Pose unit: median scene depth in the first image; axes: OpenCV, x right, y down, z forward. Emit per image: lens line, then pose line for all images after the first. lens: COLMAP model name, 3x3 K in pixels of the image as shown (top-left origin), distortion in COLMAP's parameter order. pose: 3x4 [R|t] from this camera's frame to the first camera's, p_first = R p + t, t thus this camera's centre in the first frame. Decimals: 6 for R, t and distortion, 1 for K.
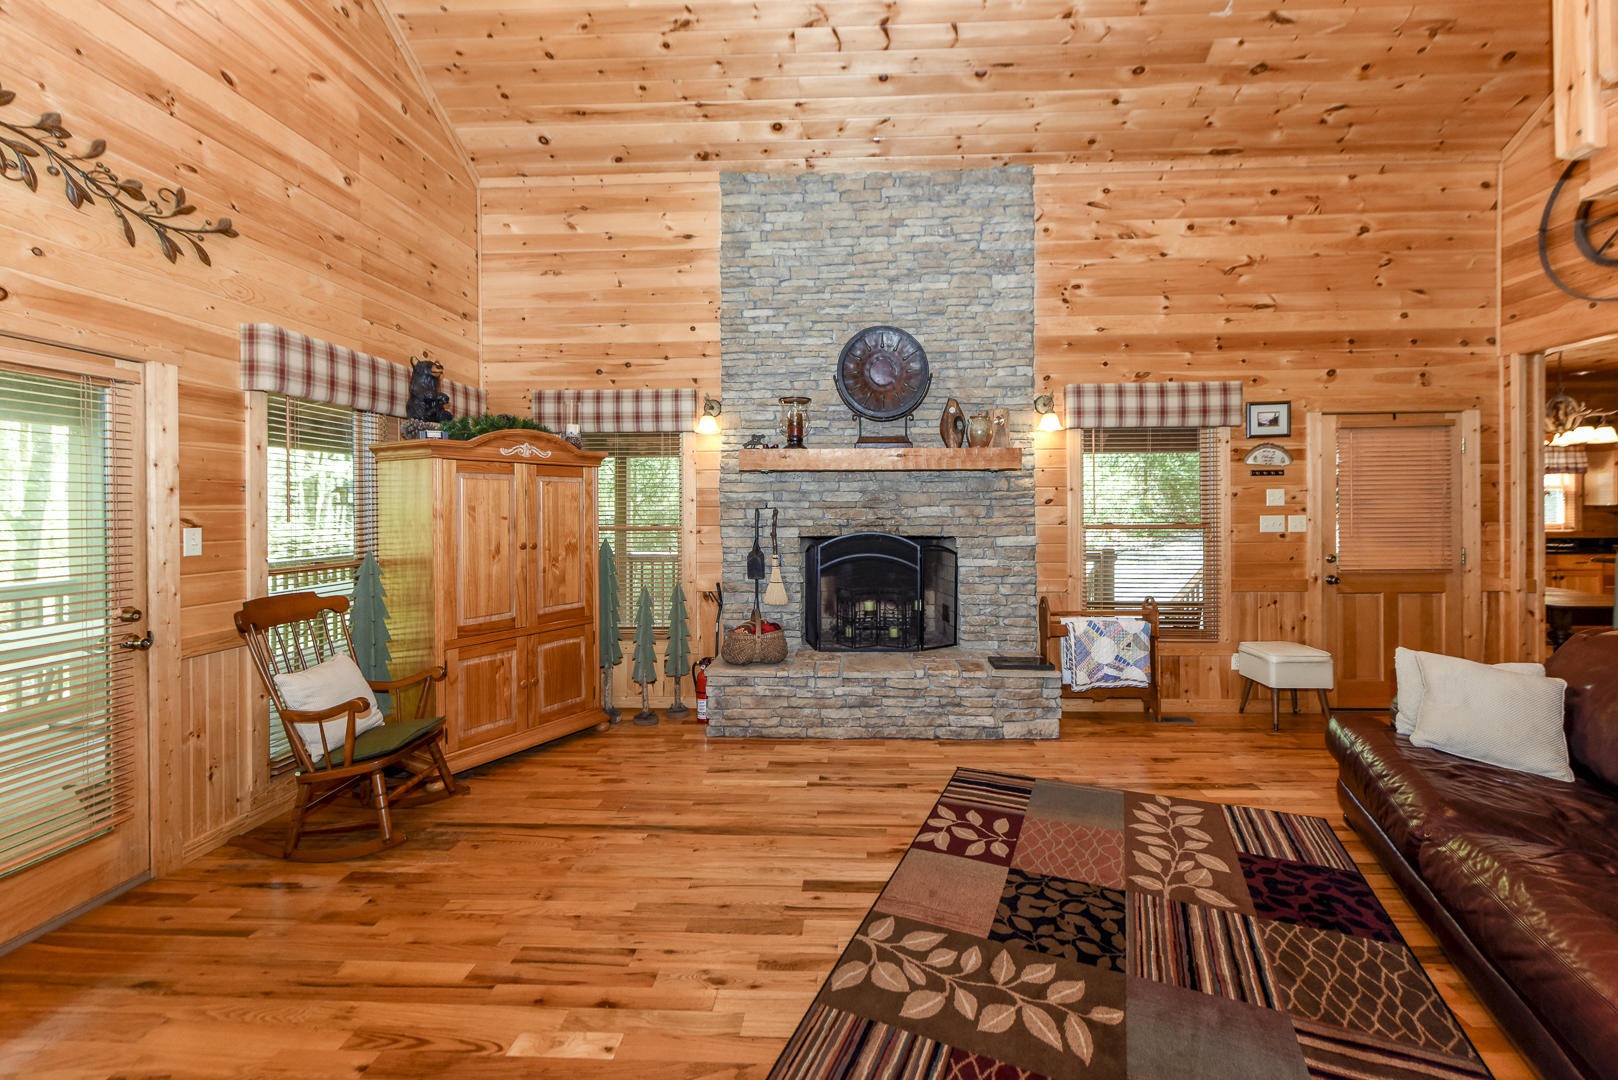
lens RADIAL K [[650.1, 0, 834.3], [0, 650.1, 514.0], [0, 0, 1]] dist [0.003671, -0.000903]
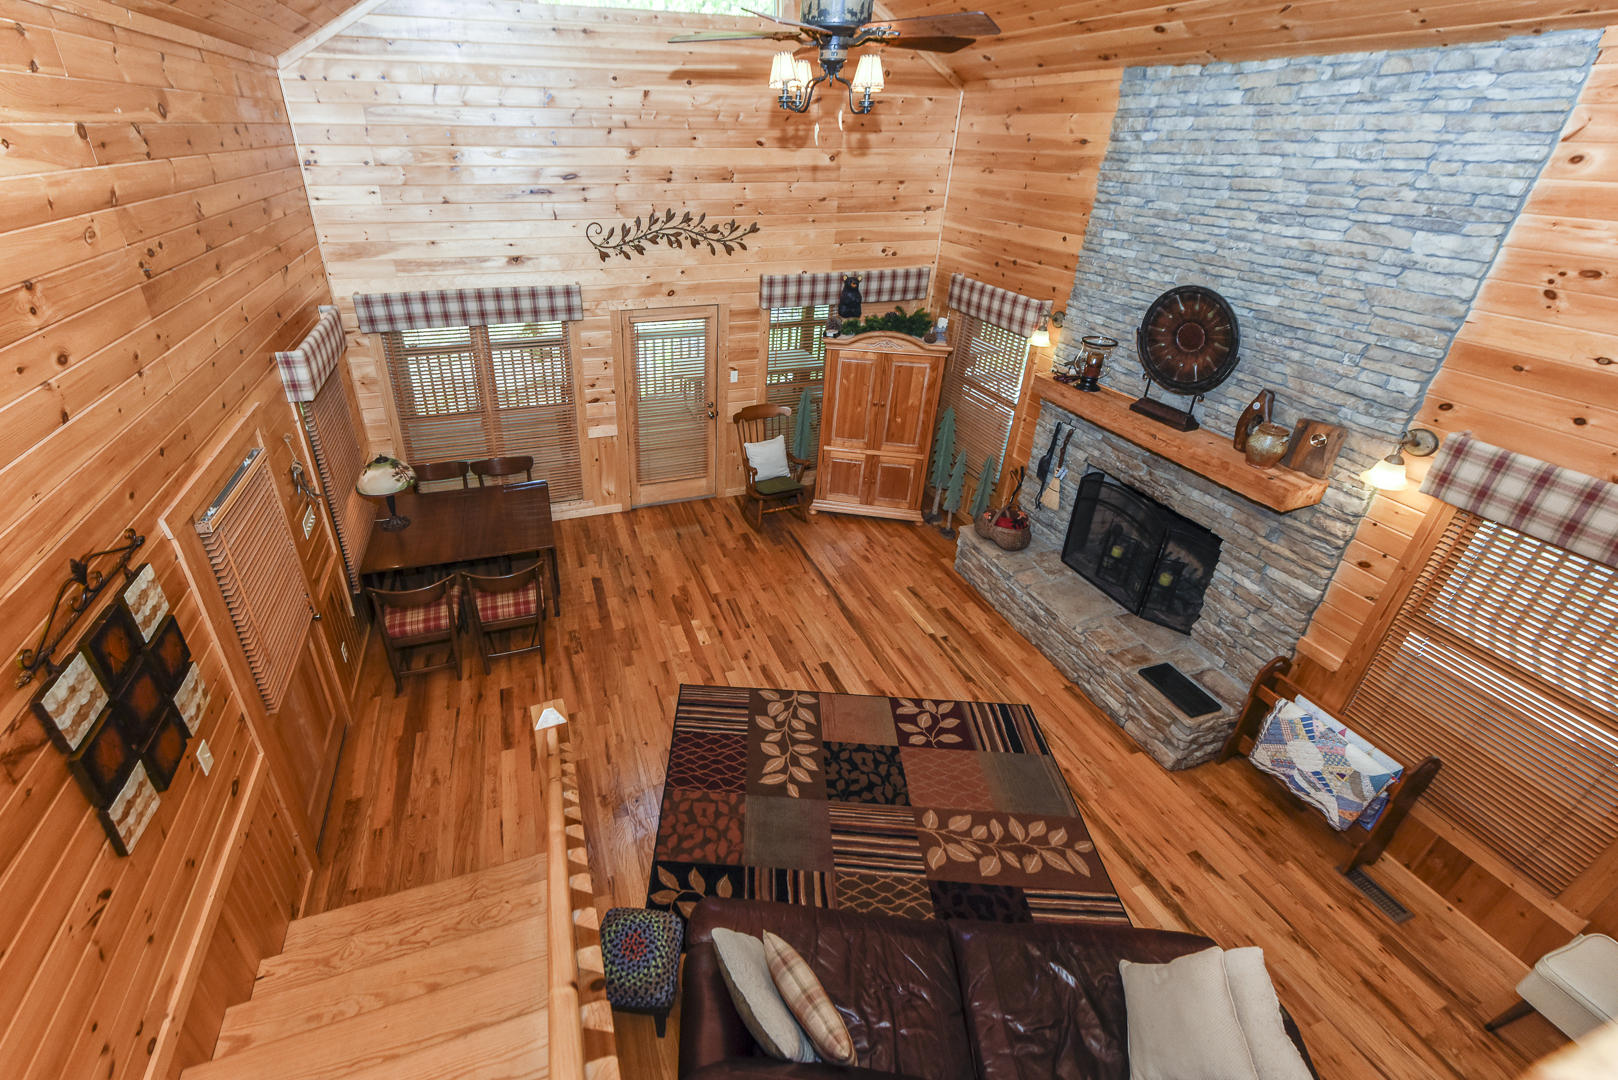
lens RADIAL K [[650.1, 0, 729.9], [0, 650.1, 471.1], [0, 0, 1]] dist [0.003671, -0.000903]
pose [[0.352754, 0.437864, -0.826946, 0.776897], [-0.033306, 0.889073, 0.456552, -0.516600], [0.935123, -0.133508, 0.328207, 0.128829]]
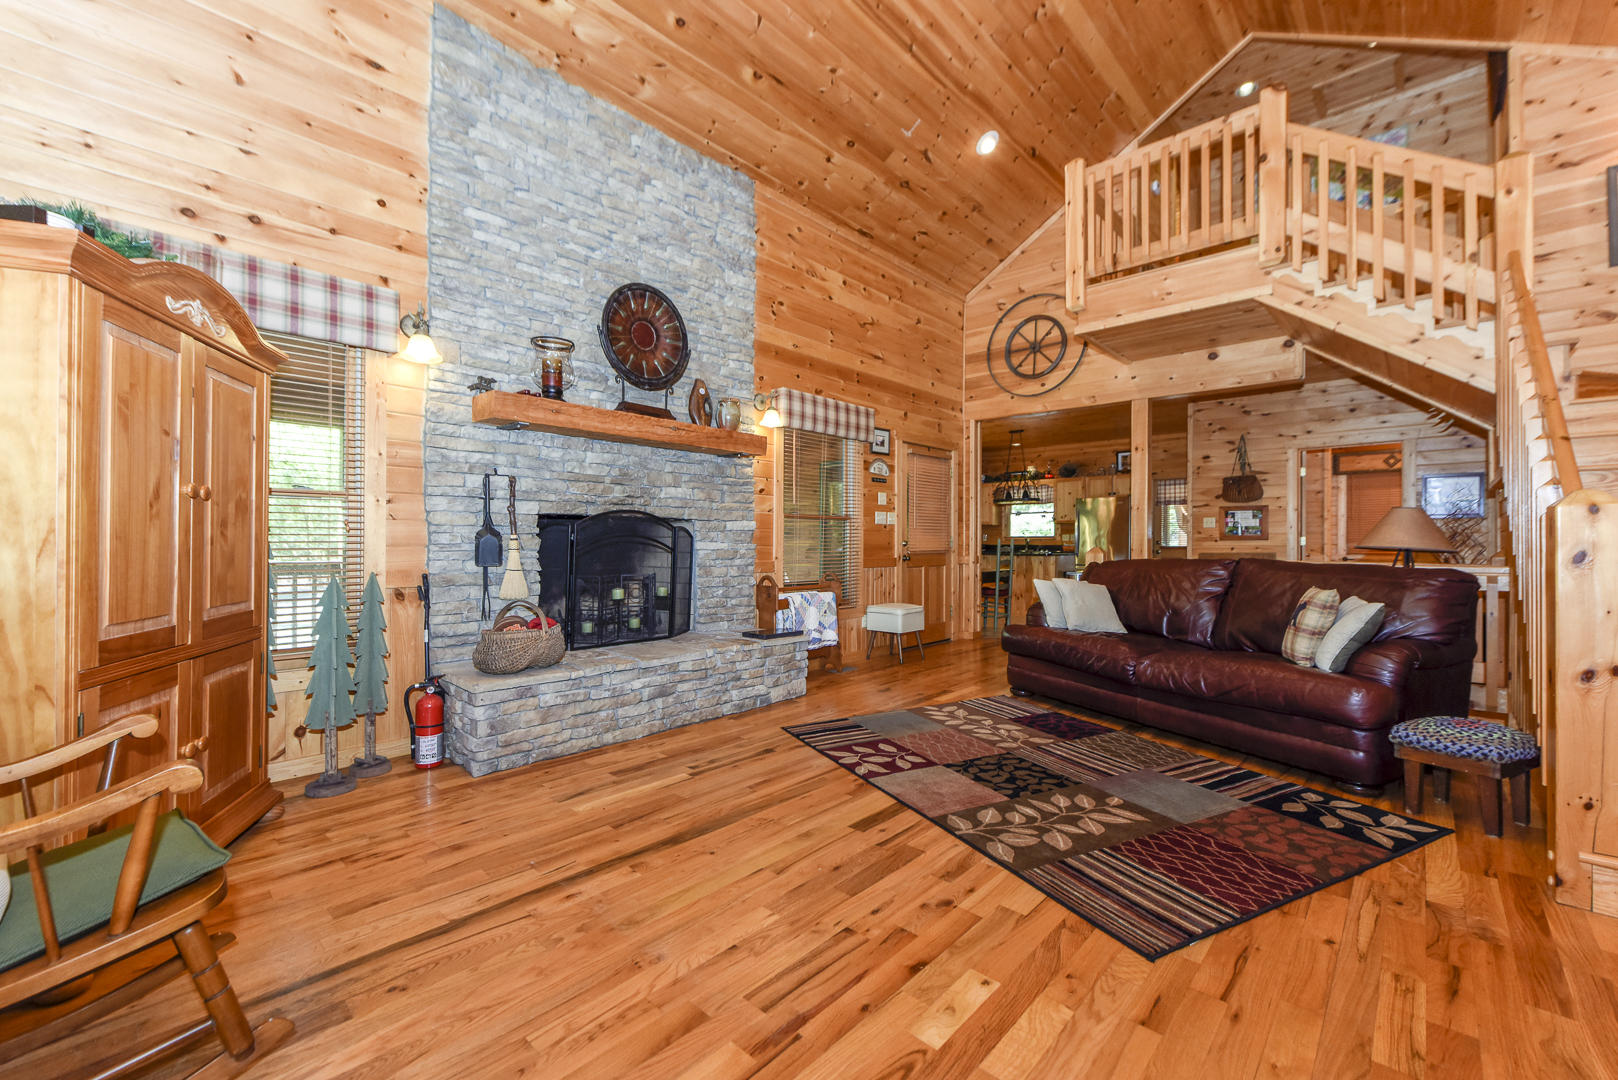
lens RADIAL K [[650.1, 0, 807.8], [0, 650.1, 545.3], [0, 0, 1]] dist [0.003671, -0.000903]
pose [[0.653202, 0.005265, 0.757166, -0.553838], [-0.001716, 0.999984, -0.005474, 0.096393], [-0.757182, 0.002276, 0.653200, 0.270223]]
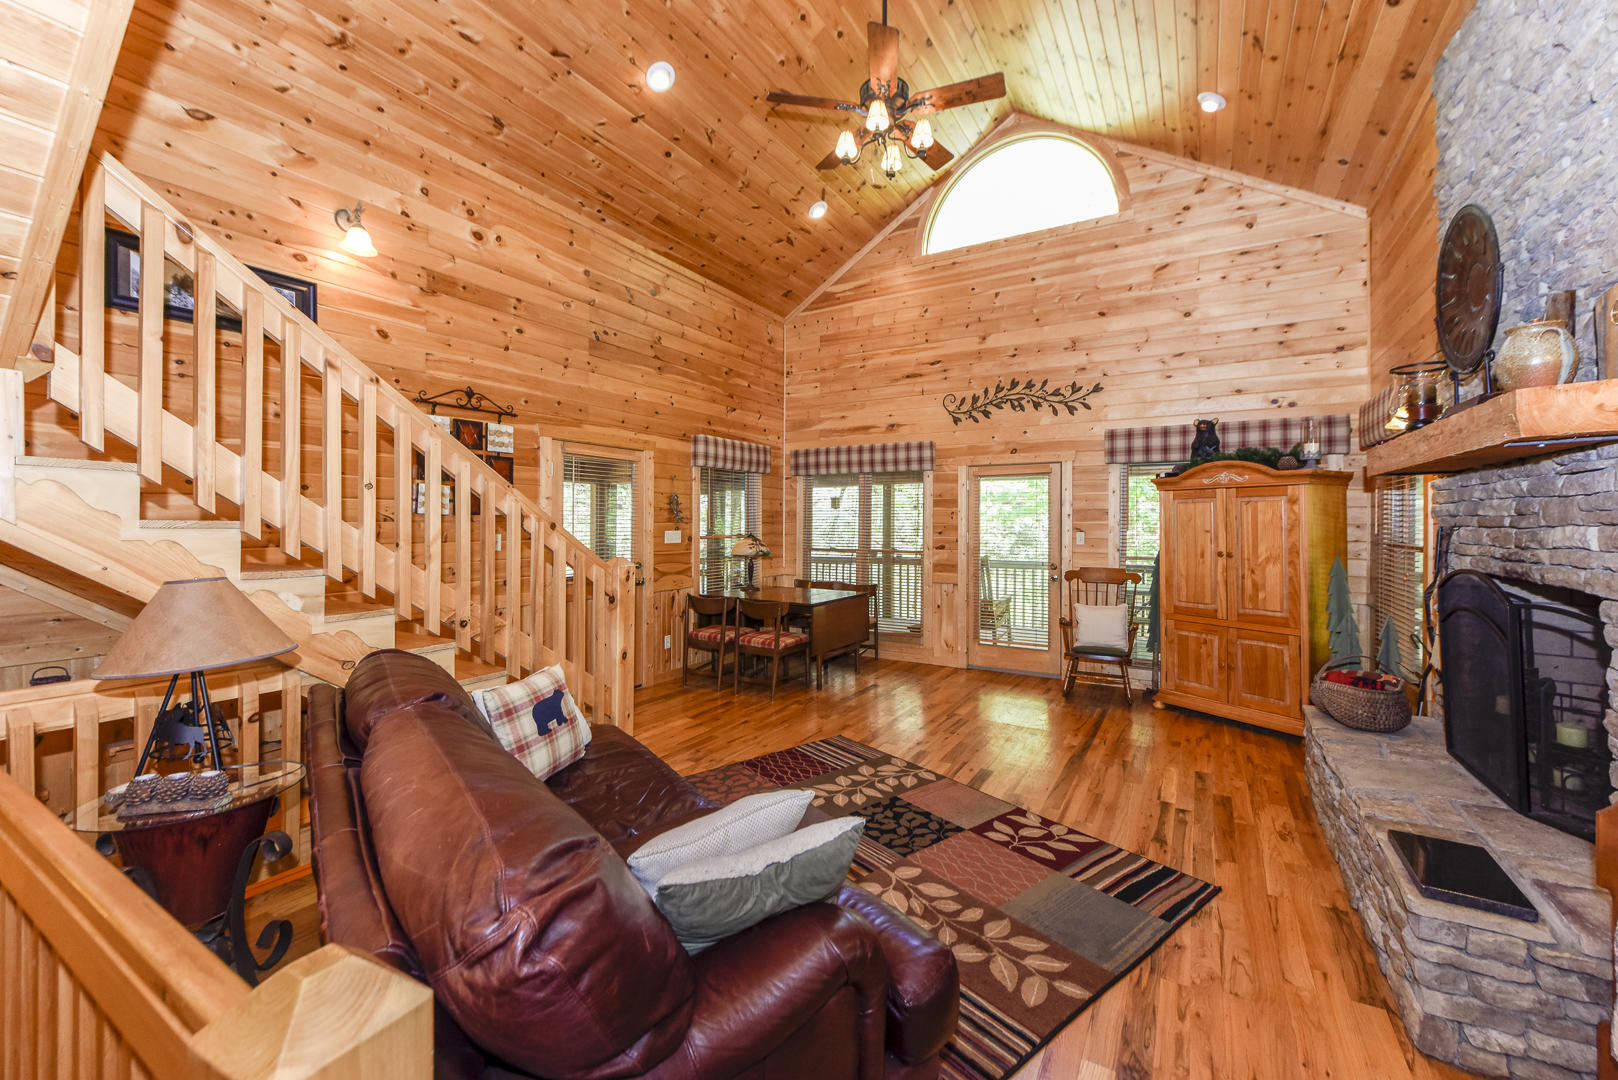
lens RADIAL K [[650.1, 0, 843.5], [0, 650.1, 534.8], [0, 0, 1]] dist [0.003671, -0.000903]
pose [[-0.435322, 0.026009, -0.899899, 0.976196], [-0.007281, 0.999448, 0.032408, -0.024321], [0.900245, 0.020660, -0.434893, 0.890661]]
